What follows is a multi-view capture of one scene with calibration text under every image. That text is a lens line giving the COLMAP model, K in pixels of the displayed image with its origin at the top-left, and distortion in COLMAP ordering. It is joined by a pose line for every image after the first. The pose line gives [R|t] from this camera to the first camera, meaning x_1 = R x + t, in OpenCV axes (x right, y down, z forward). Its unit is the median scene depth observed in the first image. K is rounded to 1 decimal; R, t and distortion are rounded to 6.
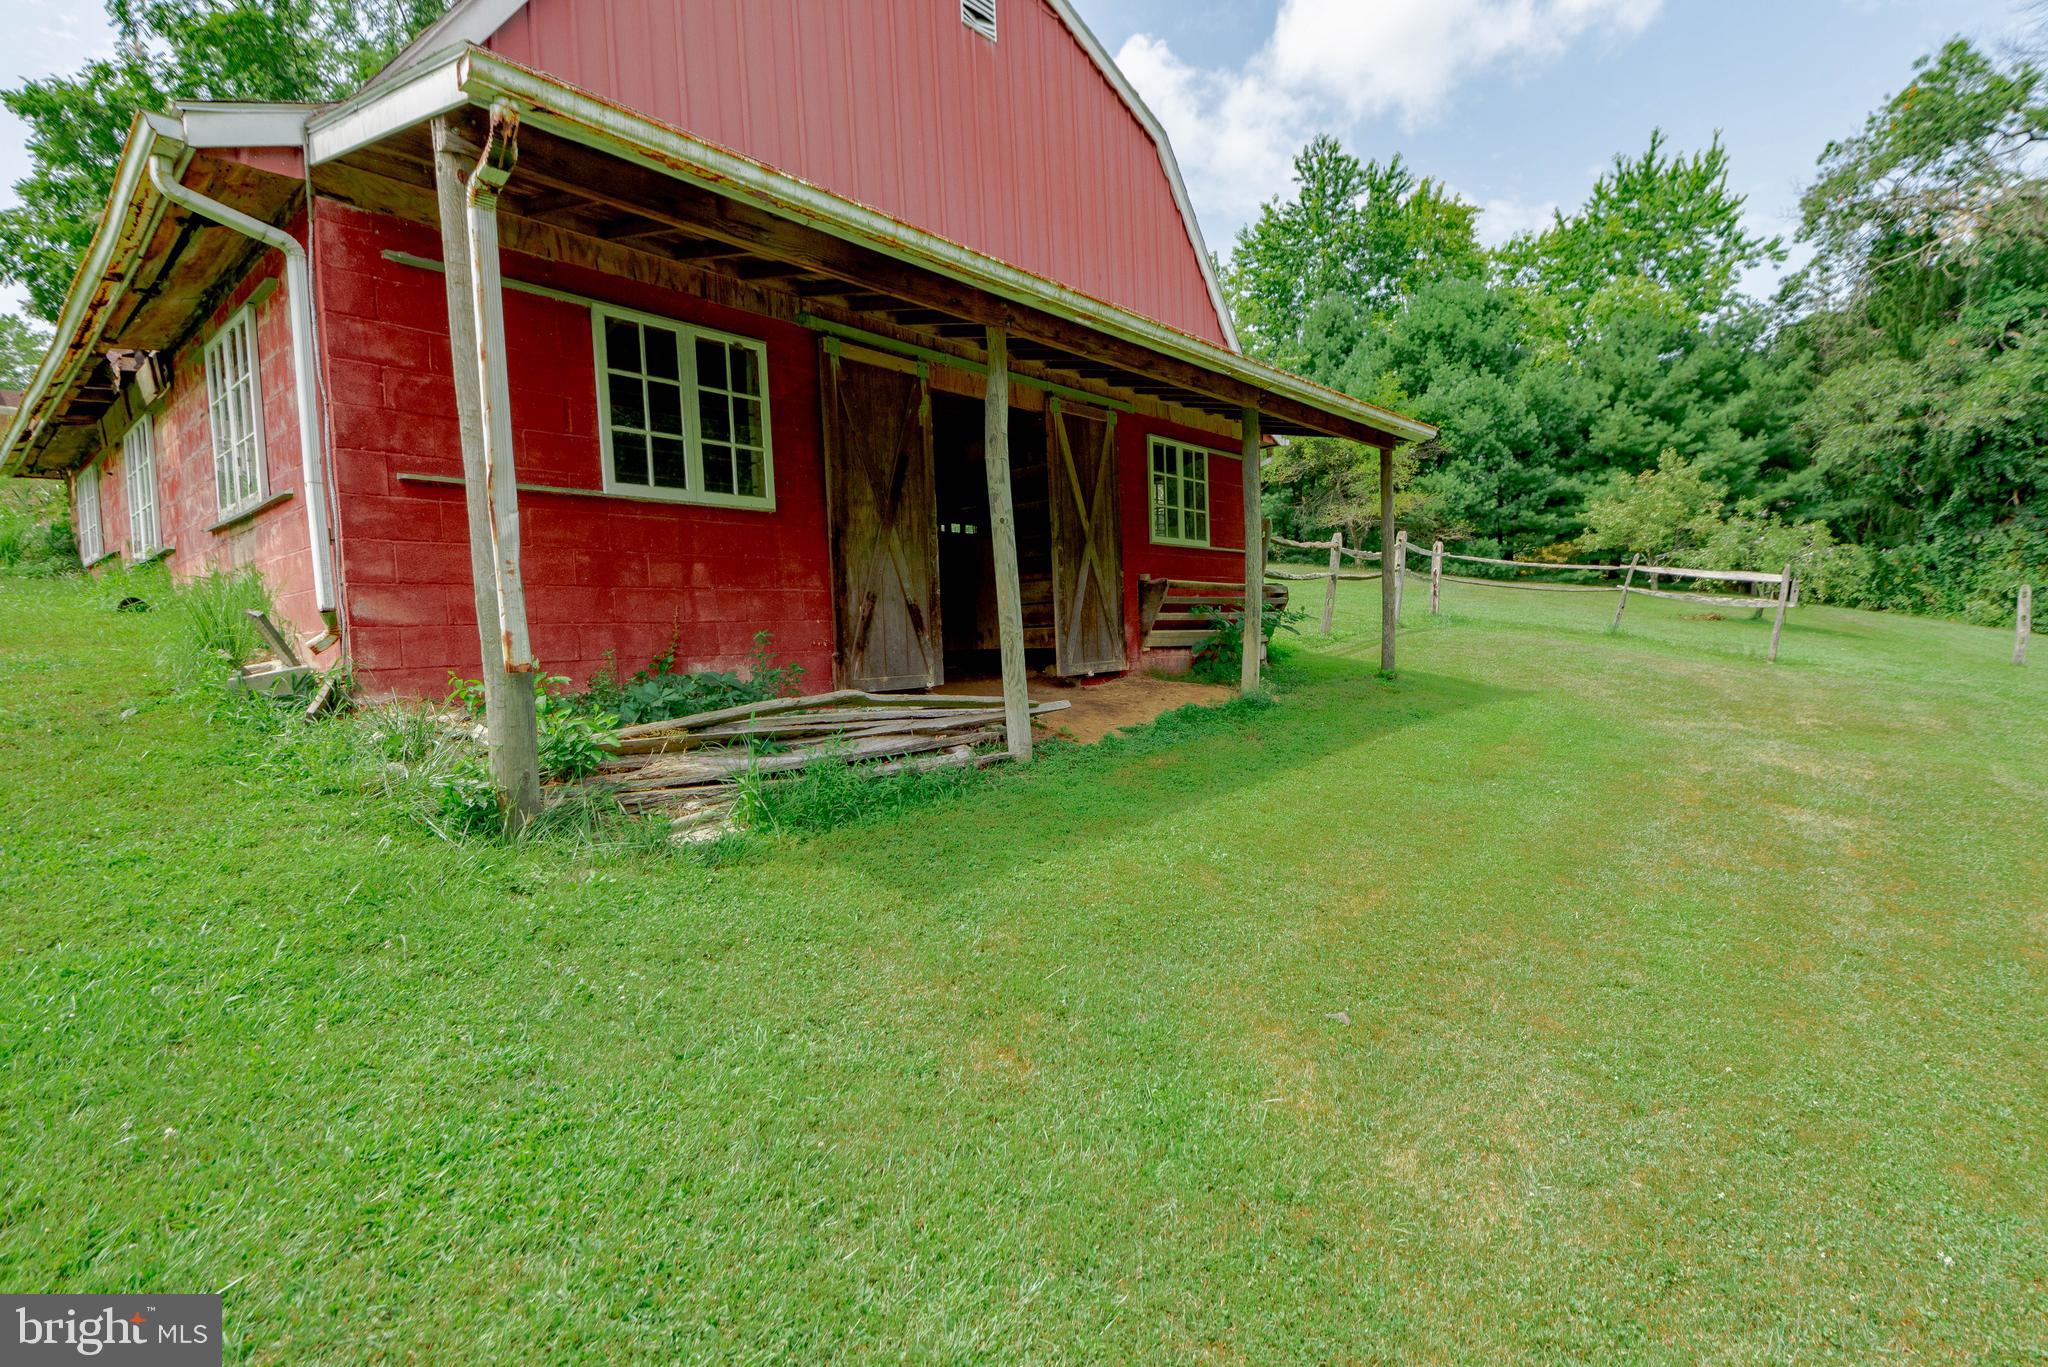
lens RADIAL K [[1028.4, 0, 1048.0], [0, 1028.4, 686.4], [0, 0, 1]] dist [0.008946, -0.005793]
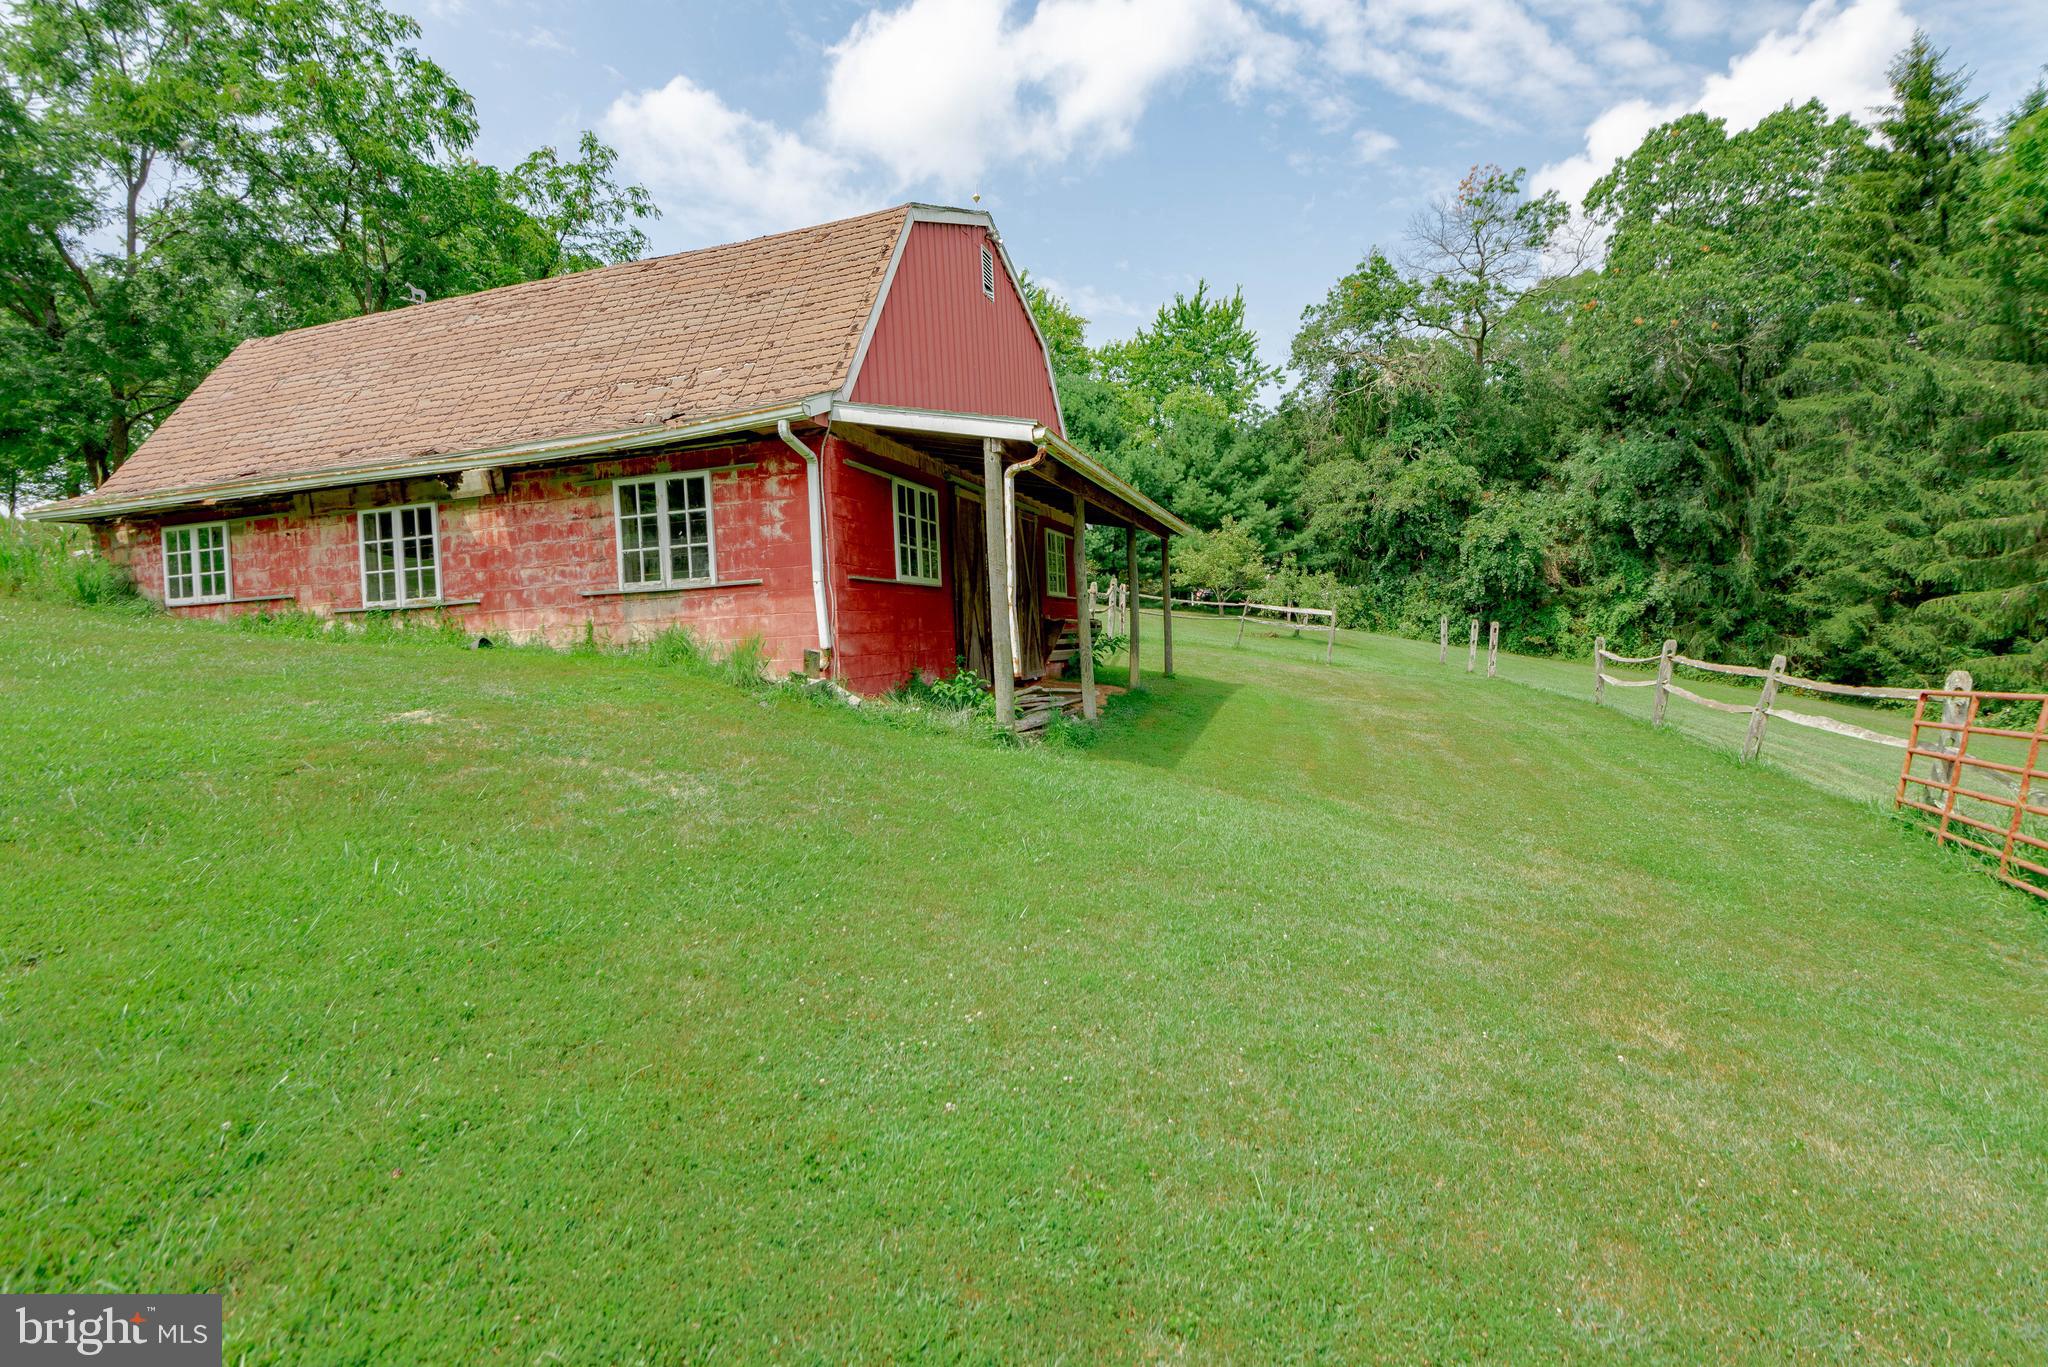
lens RADIAL K [[928.6, 0, 1042.0], [0, 928.6, 654.6], [0, 0, 1]] dist [0.018914, -0.008352]
pose [[0.929710, -0.011413, 0.368115, -0.087245], [0.027079, 0.998933, -0.037420, 0.000892], [-0.367295, 0.044758, 0.929027, -0.065120]]
